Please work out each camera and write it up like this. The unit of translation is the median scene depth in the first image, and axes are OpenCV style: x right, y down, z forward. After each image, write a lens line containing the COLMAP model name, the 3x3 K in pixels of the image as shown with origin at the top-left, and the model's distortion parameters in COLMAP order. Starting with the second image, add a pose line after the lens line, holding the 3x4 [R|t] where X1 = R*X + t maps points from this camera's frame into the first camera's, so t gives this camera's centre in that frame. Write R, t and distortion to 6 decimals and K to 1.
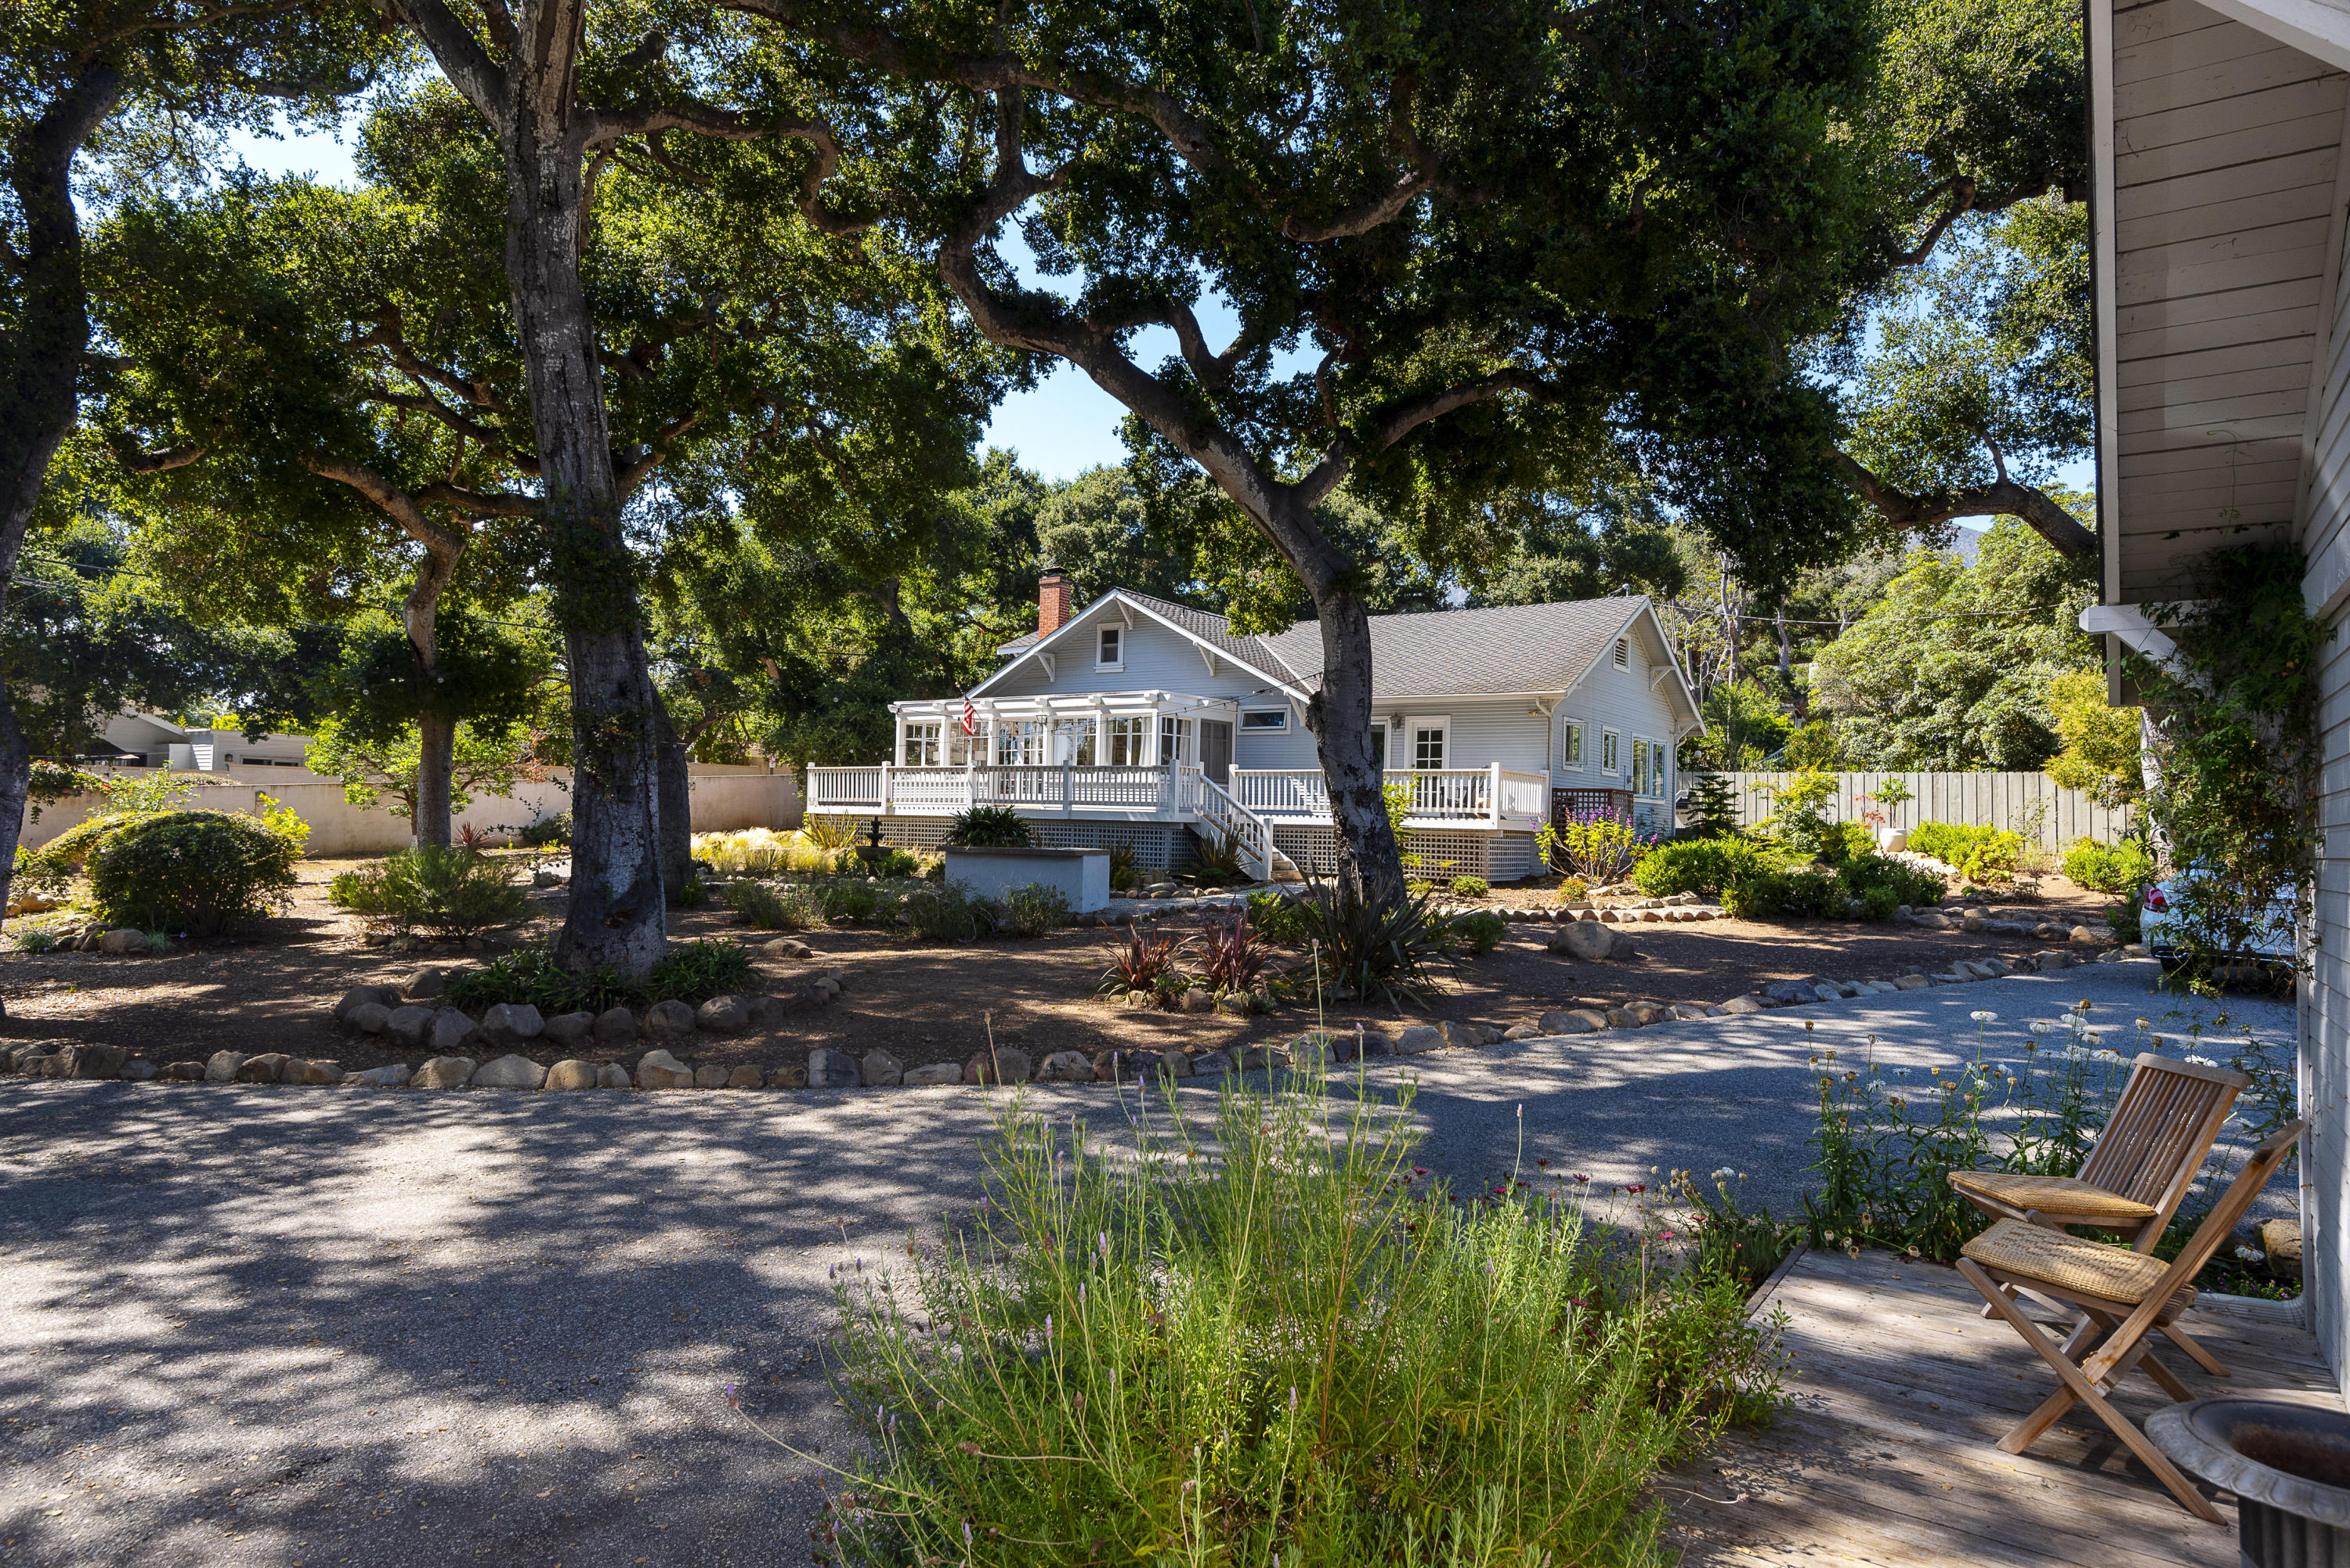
lens RADIAL K [[2125.2, 0, 1491.7], [0, 2125.2, 789.7], [0, 0, 1]] dist [0.000396, -0.009033]
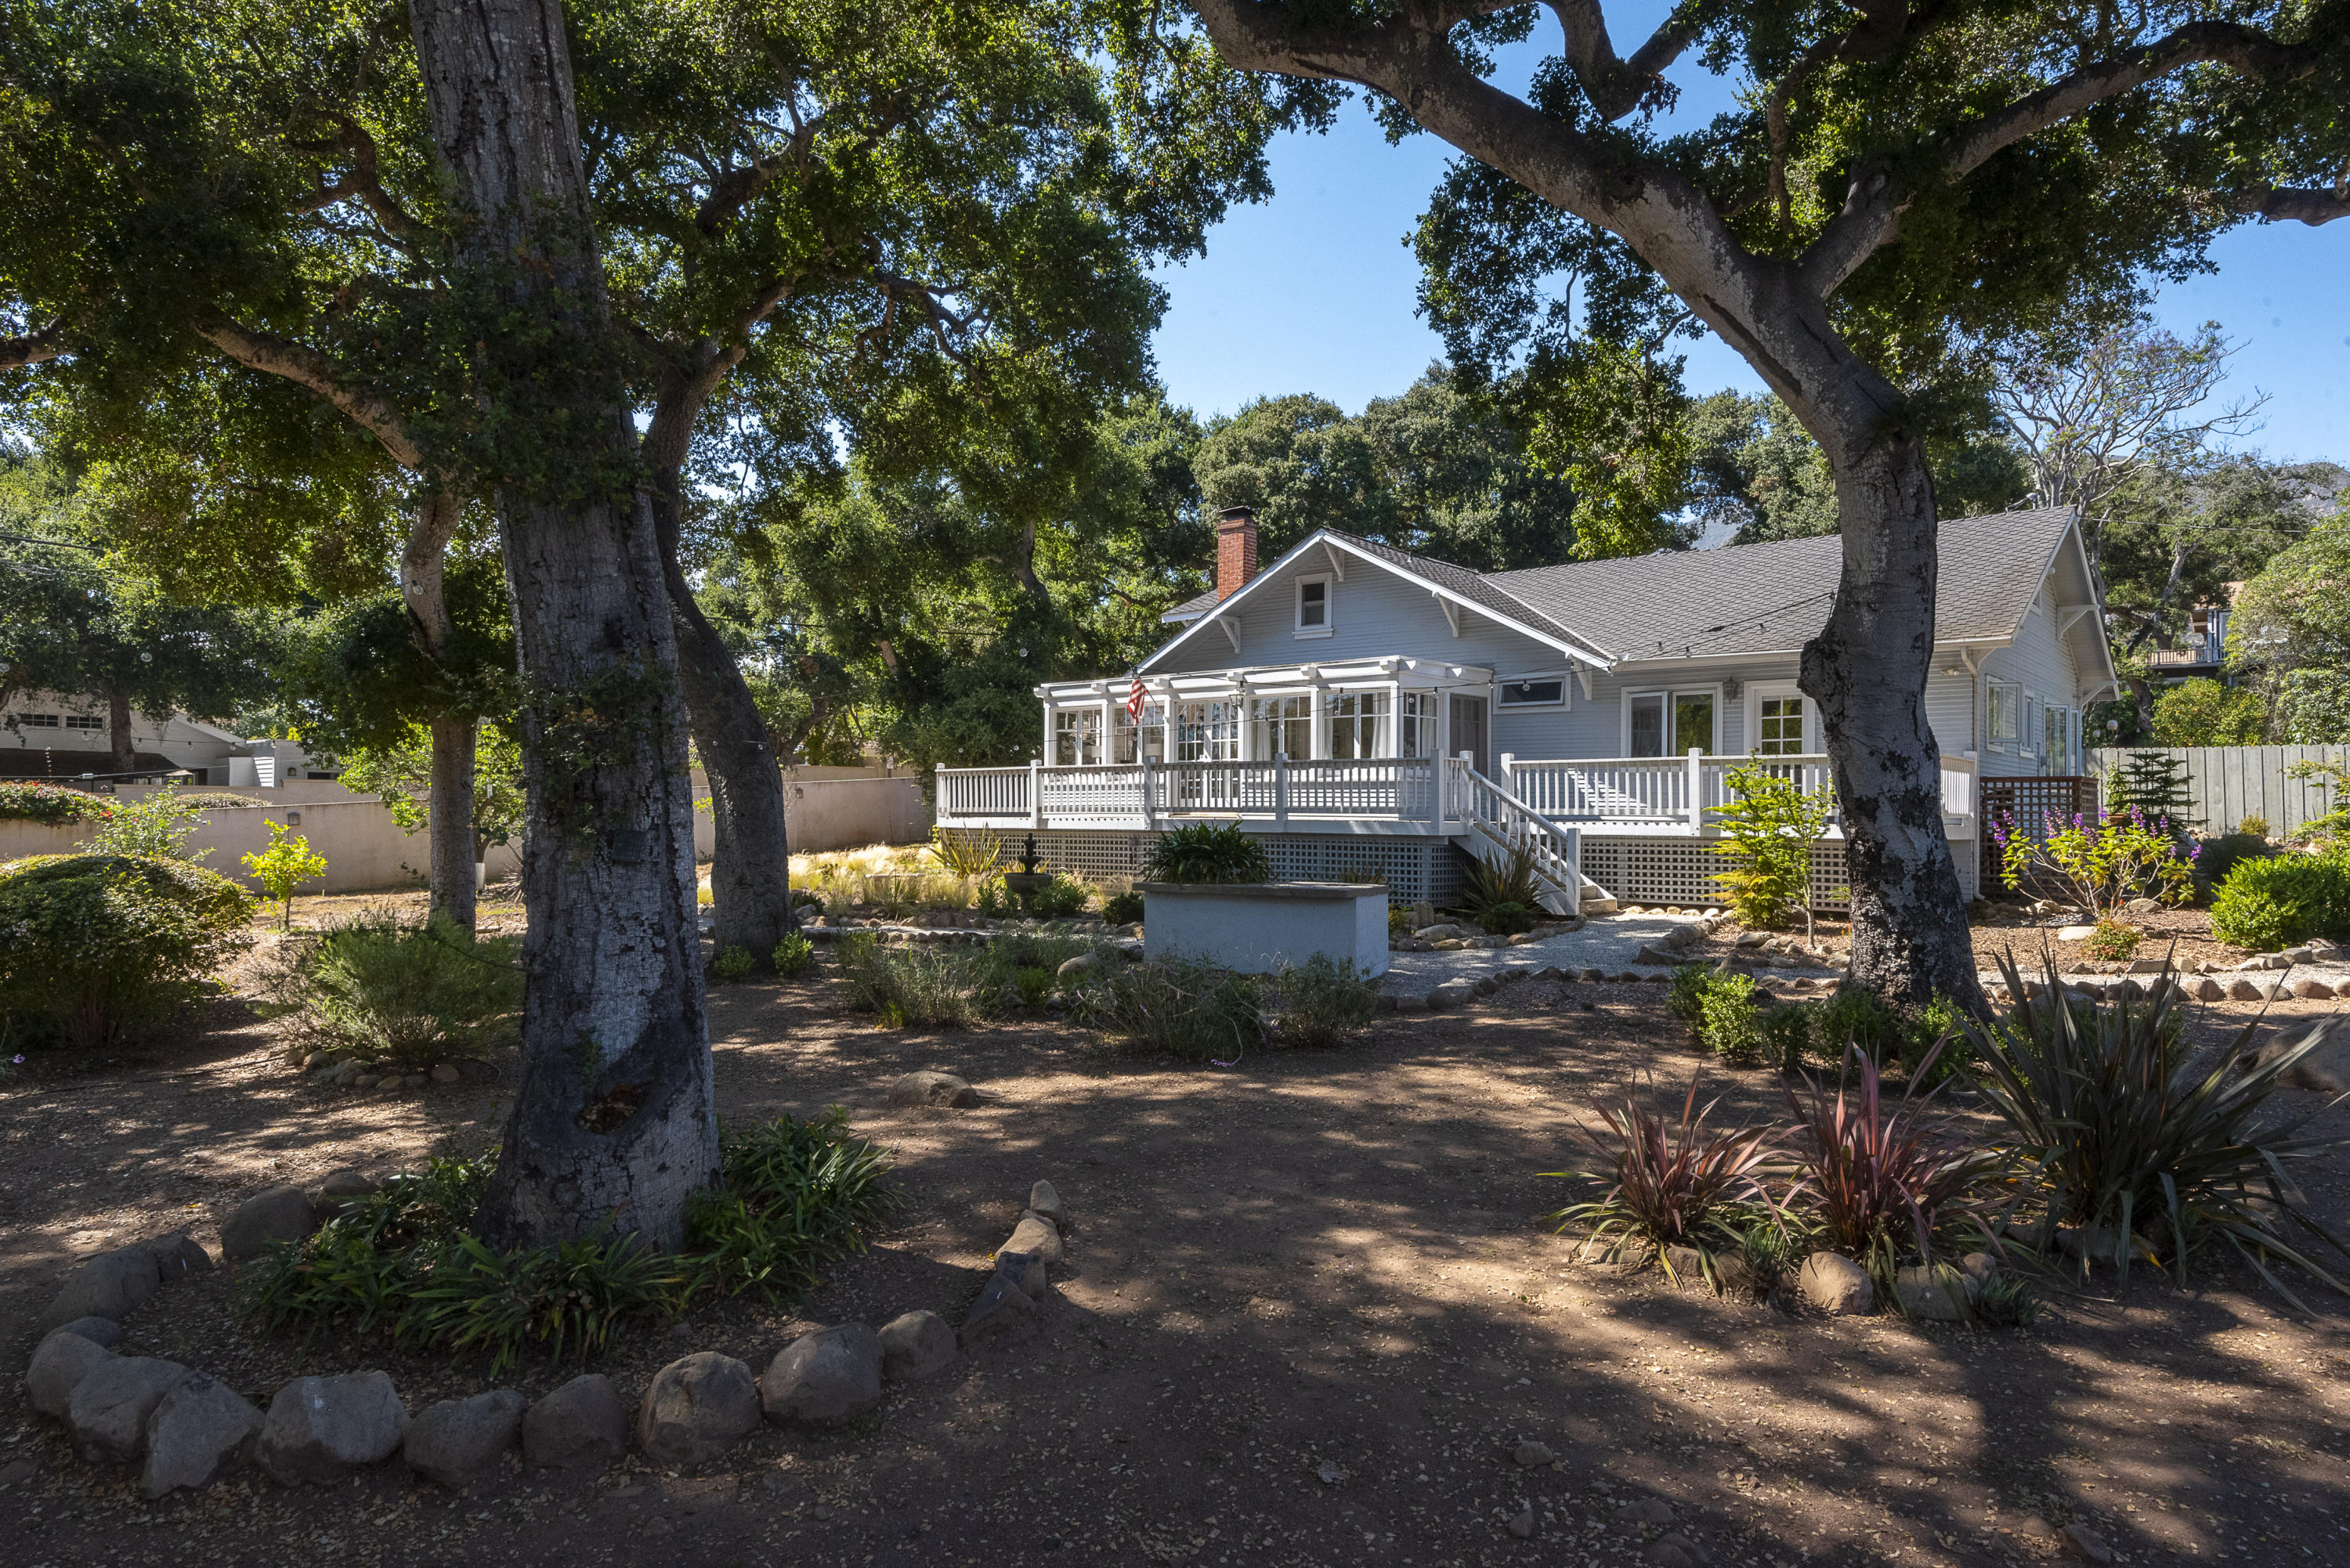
lens RADIAL K [[1384.8, 0, 1183.1], [0, 1384.8, 763.3], [0, 0, 1]] dist [0.002847, -0.021707]
pose [[0.993835, -0.022271, -0.108611, -0.175171], [0.022231, 0.999752, -0.001573, -0.009995], [0.108619, -0.000852, 0.994083, 0.499366]]
